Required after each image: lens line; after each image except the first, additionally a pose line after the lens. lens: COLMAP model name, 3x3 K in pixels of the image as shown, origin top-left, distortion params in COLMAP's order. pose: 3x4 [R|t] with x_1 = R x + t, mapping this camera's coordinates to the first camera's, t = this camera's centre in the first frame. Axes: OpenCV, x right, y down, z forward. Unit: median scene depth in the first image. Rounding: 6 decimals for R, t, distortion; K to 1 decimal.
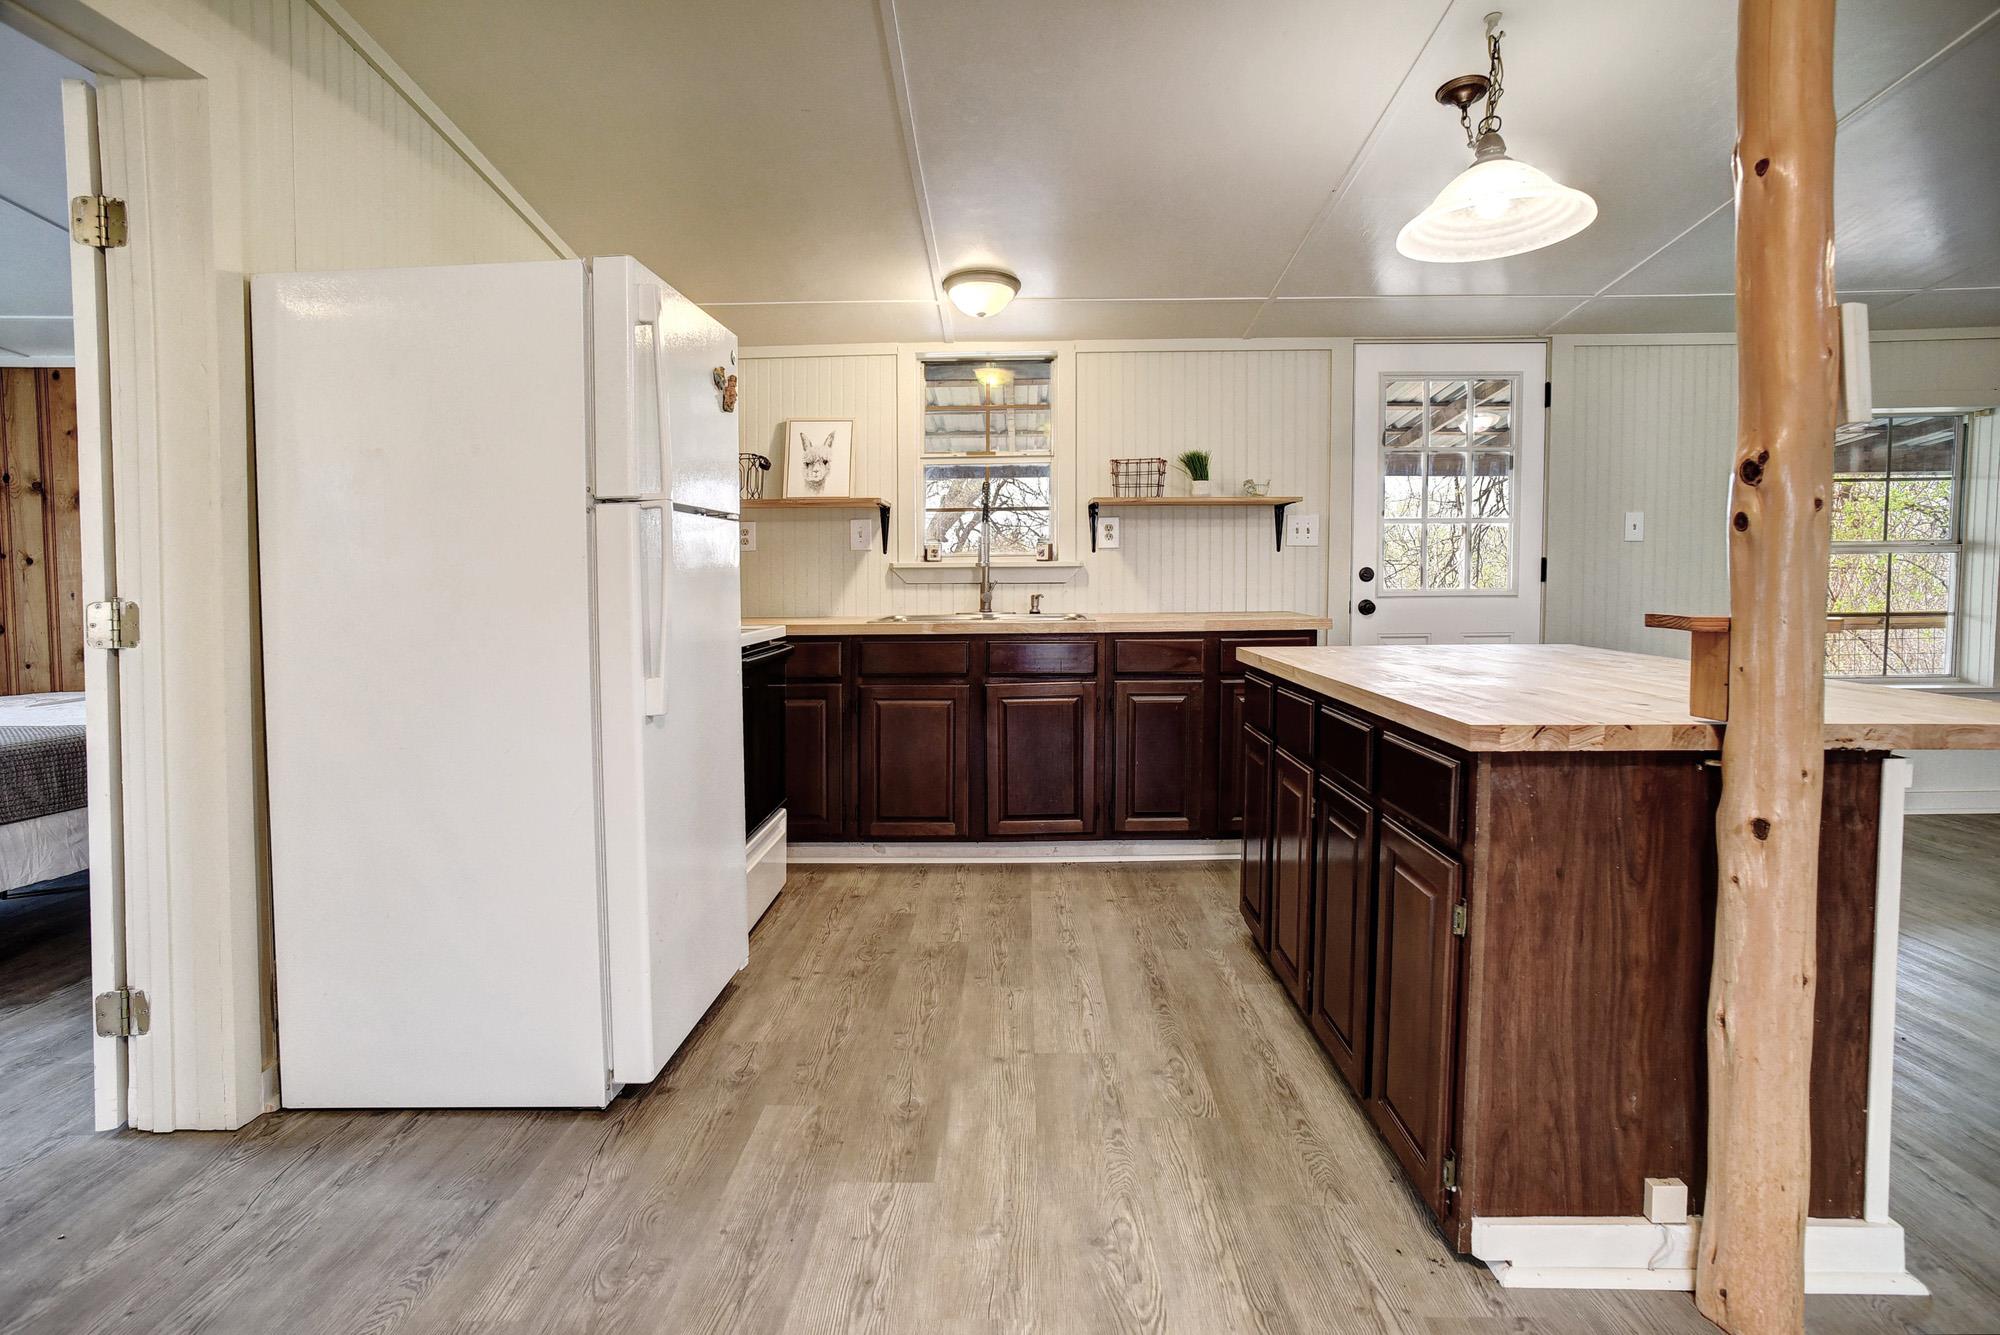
lens RADIAL K [[1044.1, 0, 935.6], [0, 1044.1, 584.2], [0, 0, 1]] dist [-0.071928, 0.028831]
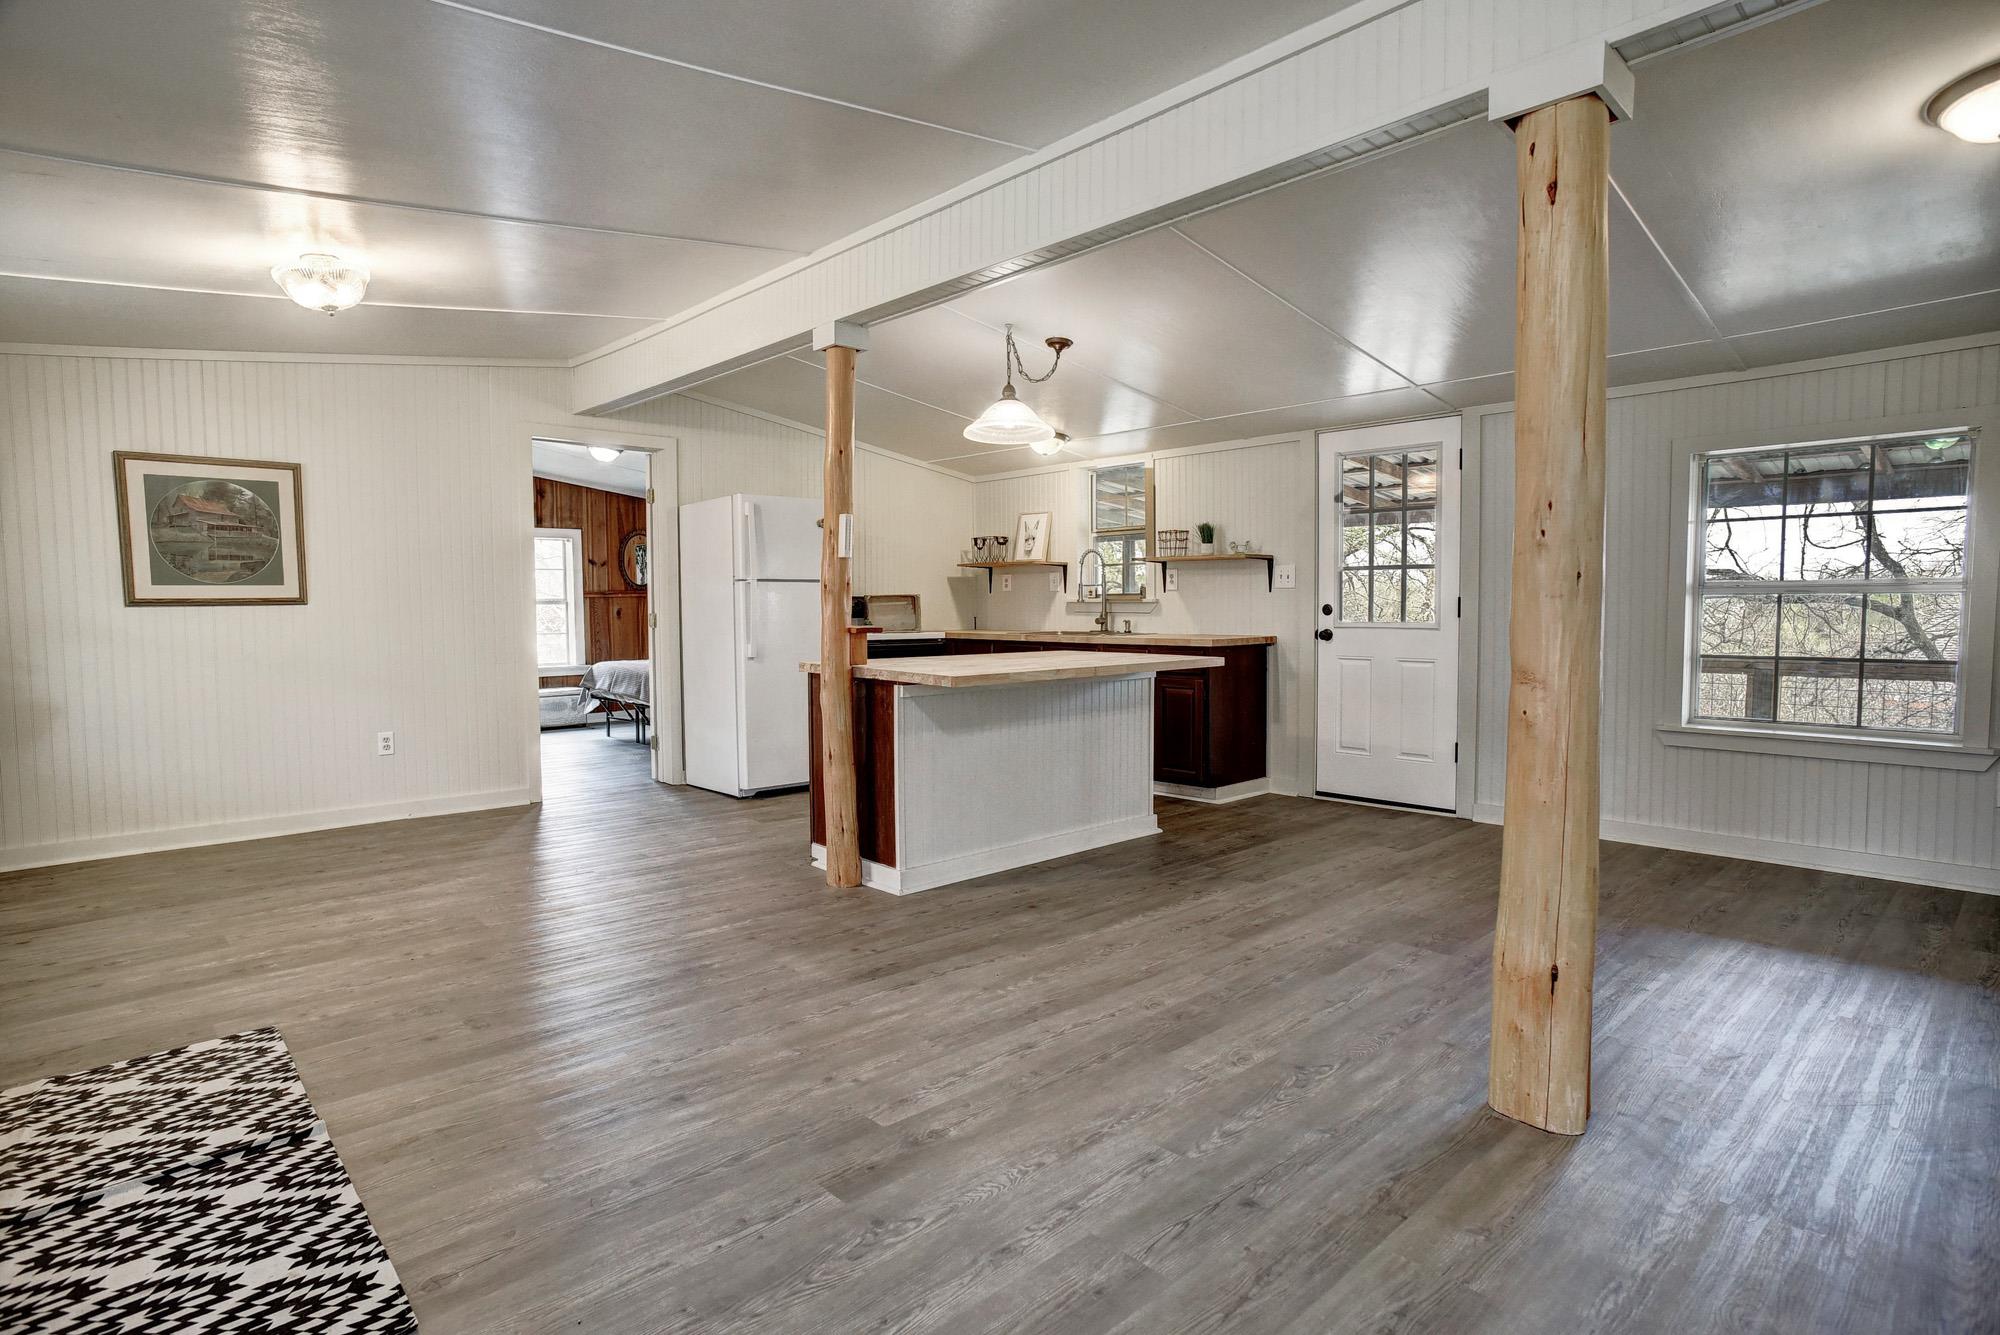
lens RADIAL K [[1028.6, 0, 948.4], [0, 1028.6, 677.9], [0, 0, 1]] dist [-0.069175, 0.053260]
pose [[0.677855, 0.059600, -0.732776, 1.232300], [-0.010467, 0.997390, 0.071440, -0.012625], [0.735121, -0.040756, 0.676710, -0.274902]]
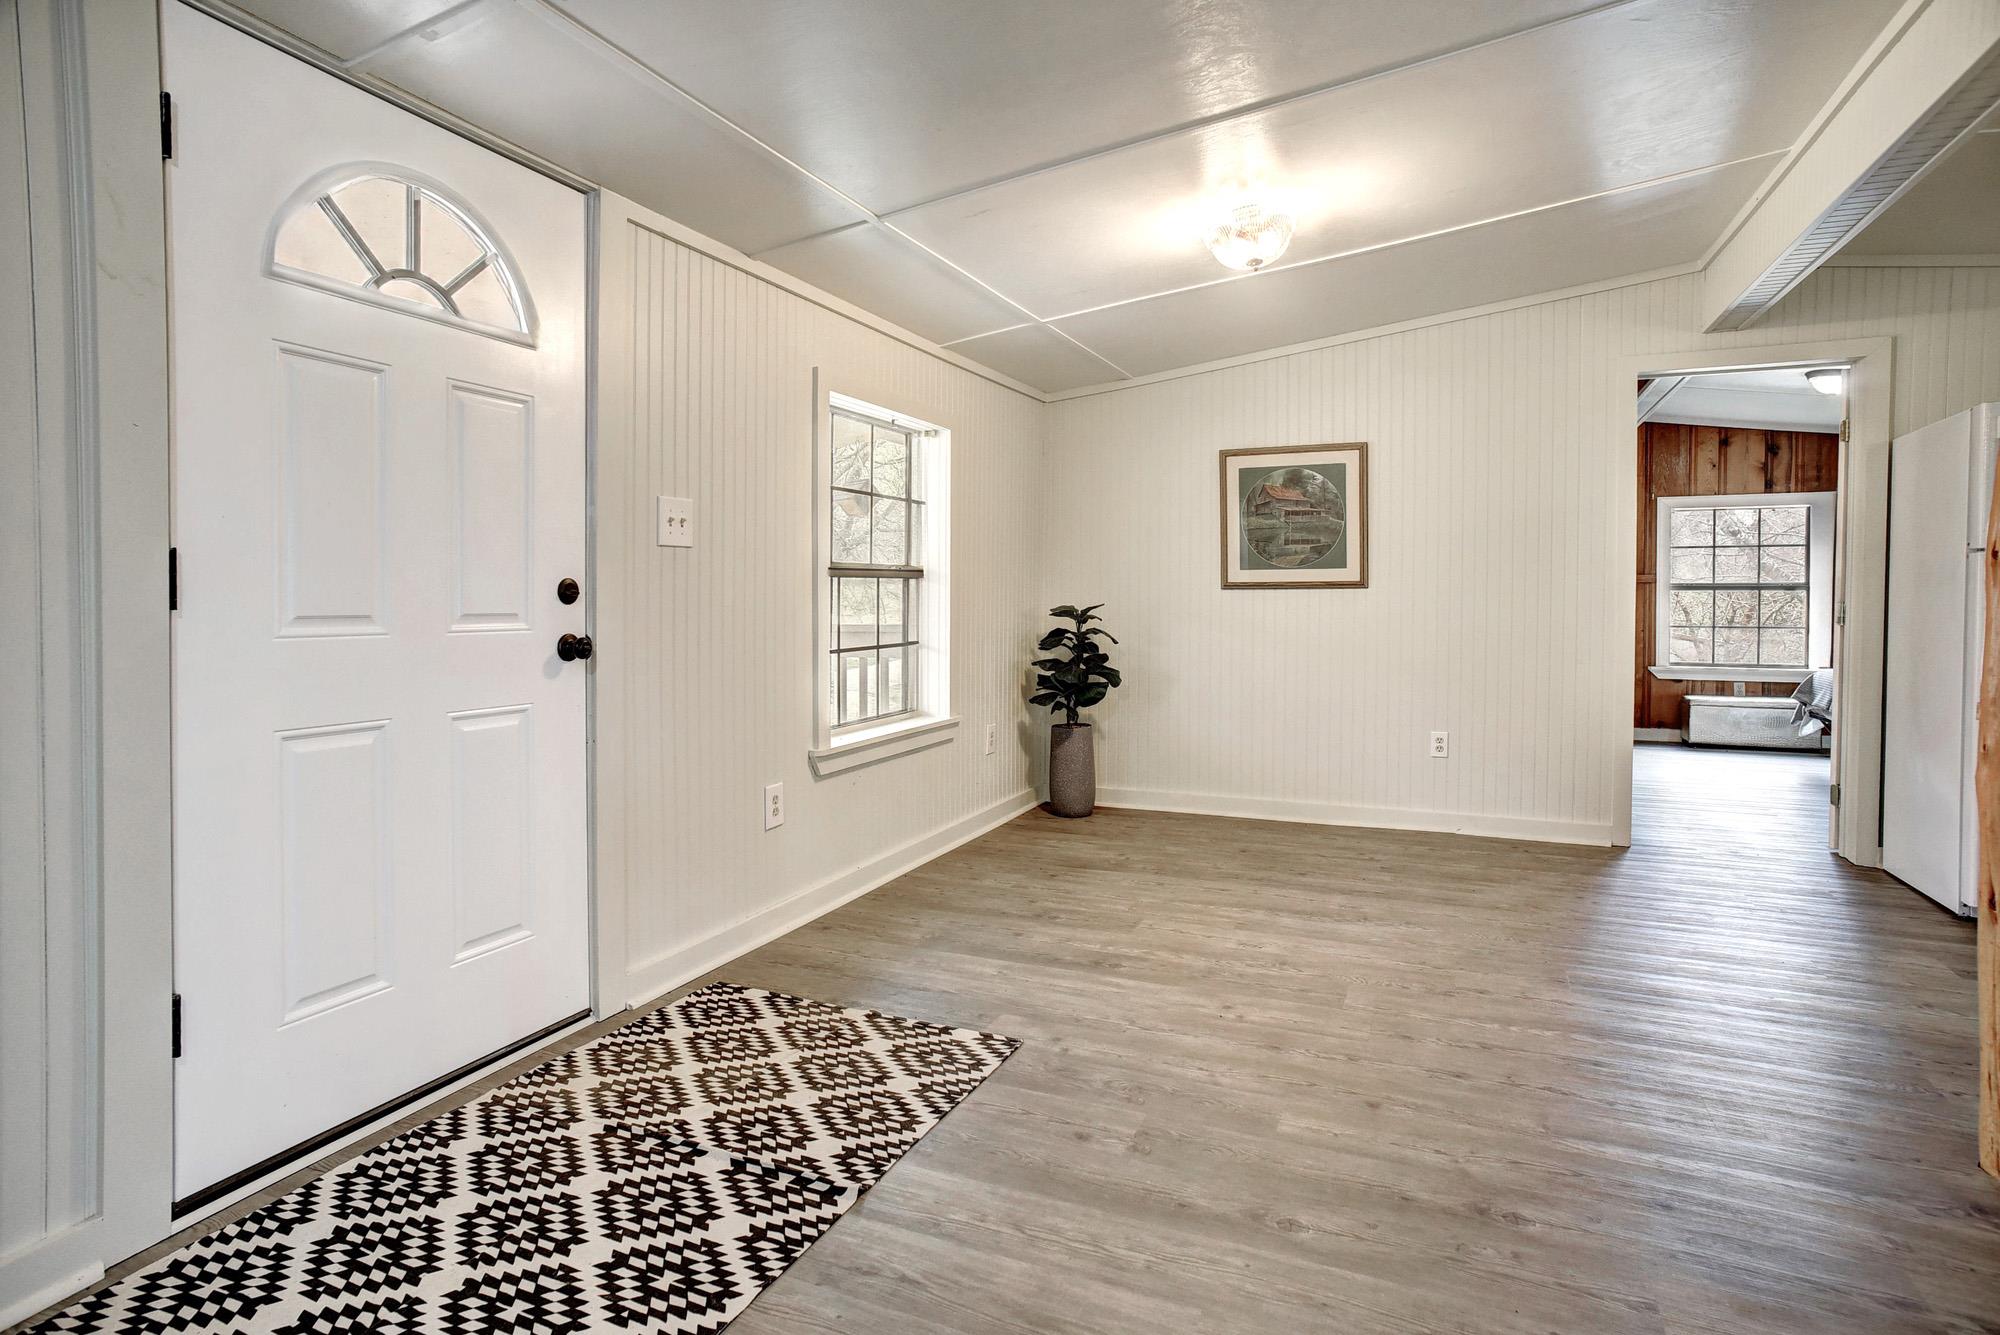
lens RADIAL K [[1017.9, 0, 1036.0], [0, 1017.9, 615.2], [0, 0, 1]] dist [-0.050637, 0.026108]
pose [[-0.358207, 0.030556, -0.933142, 1.001512], [-0.007233, 0.999343, 0.035500, -0.013813], [0.933614, 0.019466, -0.357751, 0.097840]]
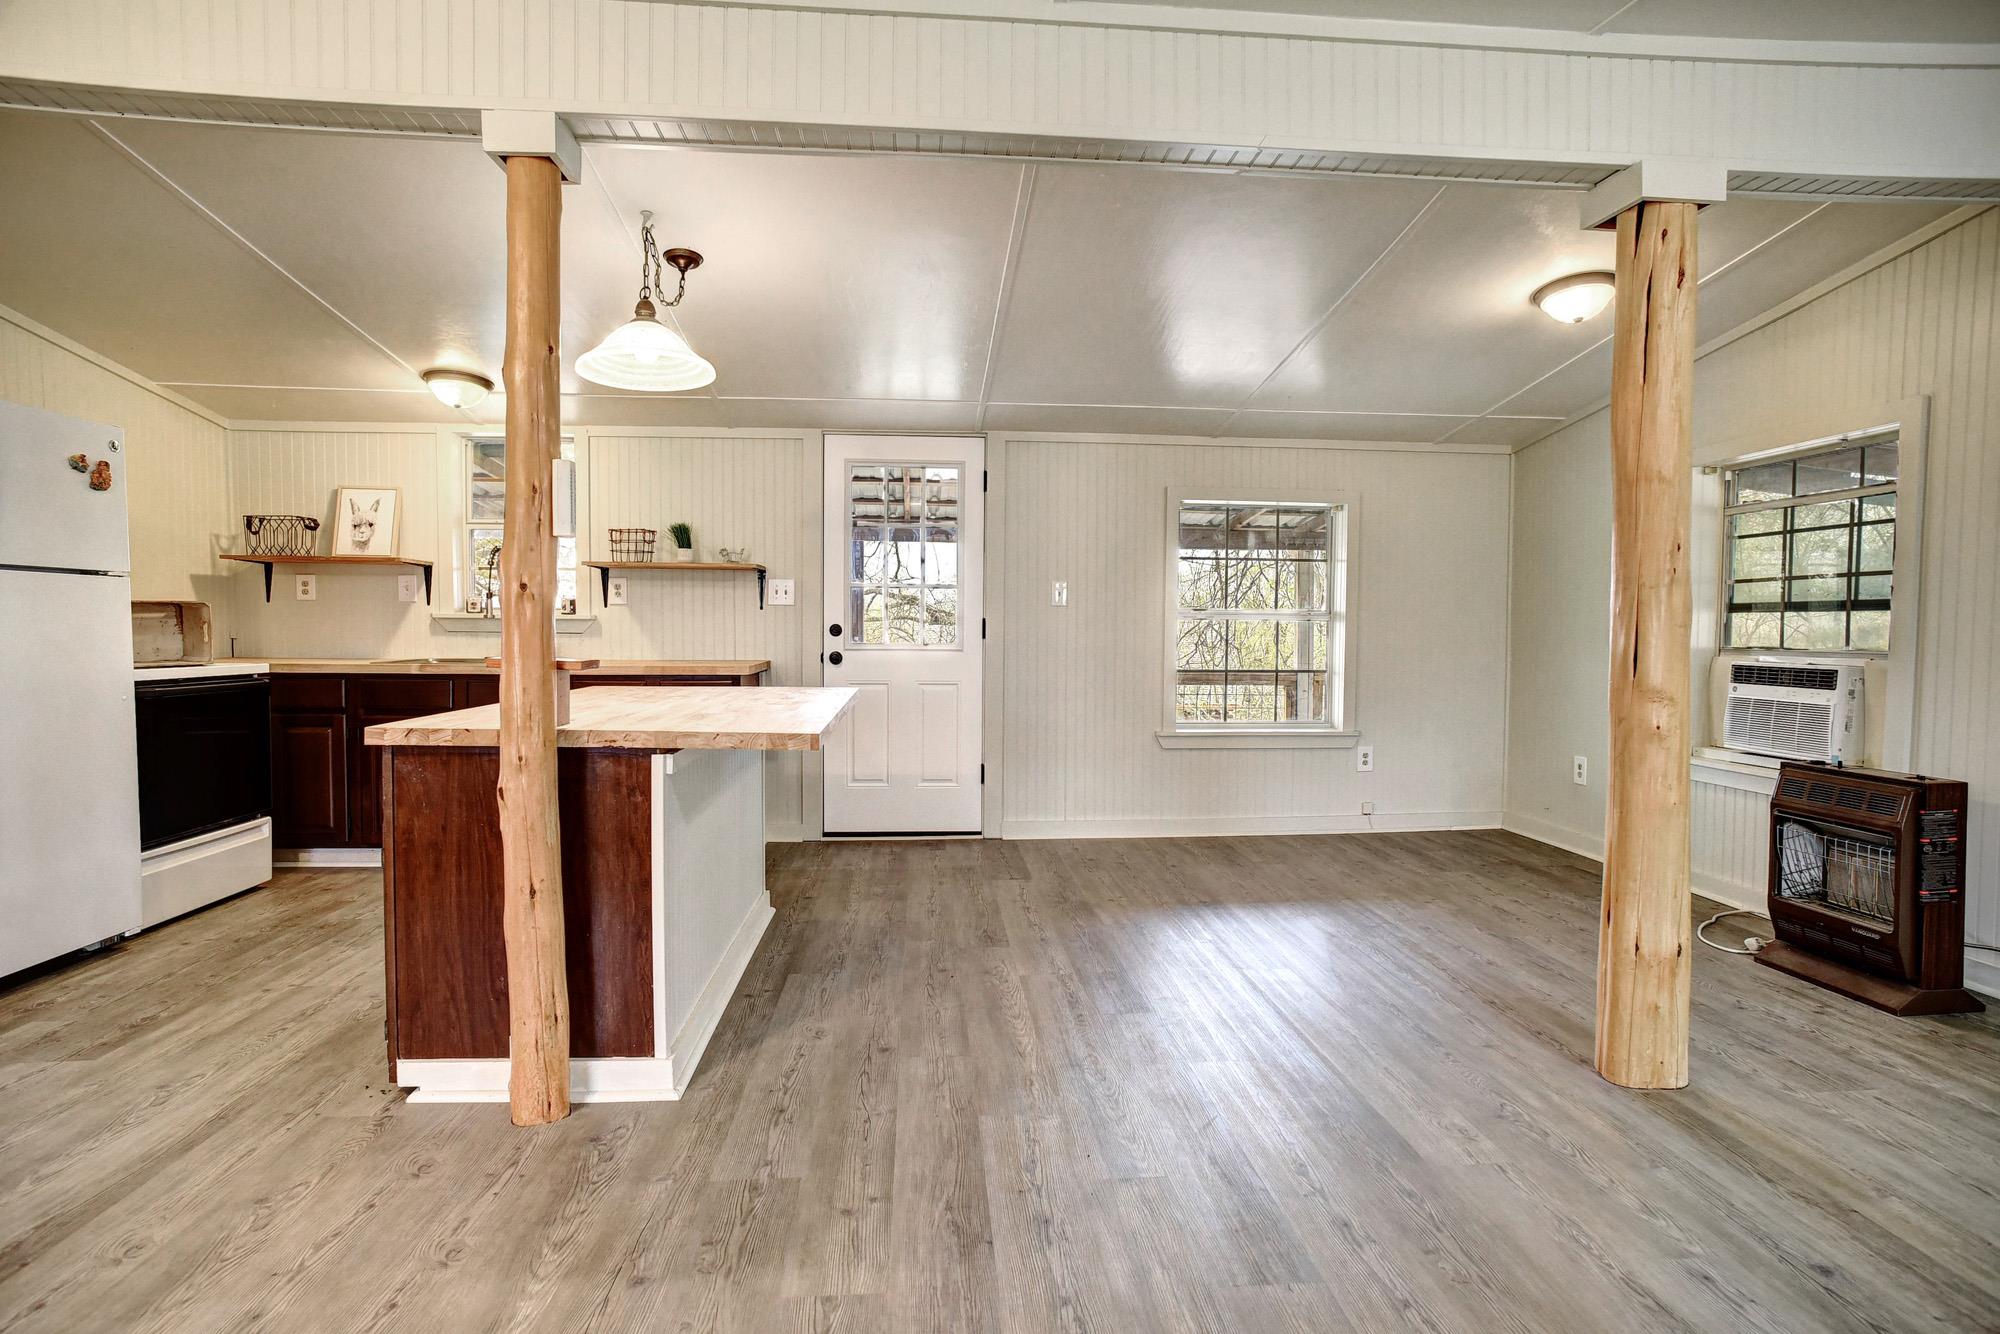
lens RADIAL K [[1060.2, 0, 982.5], [0, 1060.2, 668.7], [0, 0, 1]] dist [-0.069430, 0.054246]
pose [[0.994216, 0.013847, 0.106498, 0.537725], [-0.017066, 0.999423, 0.029377, -0.004300], [-0.106030, -0.031025, 0.993879, -0.266018]]
